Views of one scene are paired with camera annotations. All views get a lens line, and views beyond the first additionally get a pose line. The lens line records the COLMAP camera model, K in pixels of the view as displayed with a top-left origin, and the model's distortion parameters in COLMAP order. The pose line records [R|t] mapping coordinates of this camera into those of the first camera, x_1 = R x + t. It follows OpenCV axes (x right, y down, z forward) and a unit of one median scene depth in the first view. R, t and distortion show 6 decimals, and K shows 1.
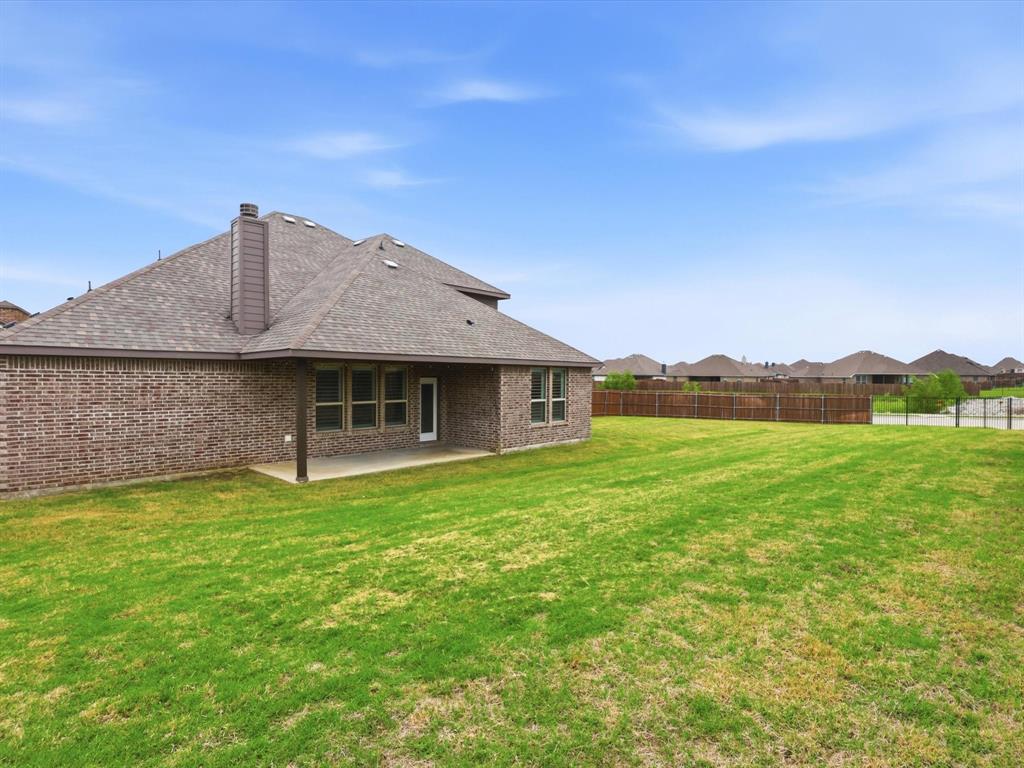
lens RADIAL K [[541.8, 0, 512.9], [0, 541.8, 376.4], [0, 0, 1]] dist [-0.003321, 0.000165]
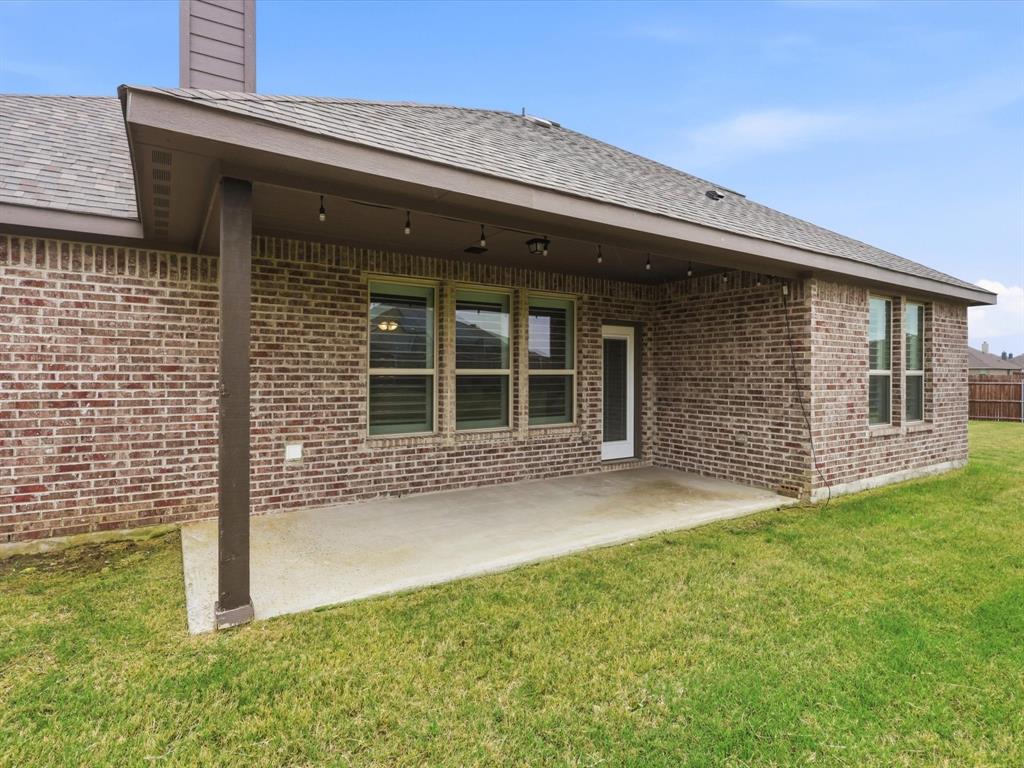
lens RADIAL K [[541.8, 0, 512.9], [0, 541.8, 376.4], [0, 0, 1]] dist [-0.003321, 0.000165]
pose [[0.964605, -0.003374, -0.263676, -0.128653], [0.003783, 0.999992, 0.001044, 0.049781], [0.263671, -0.002004, 0.964611, 0.556561]]
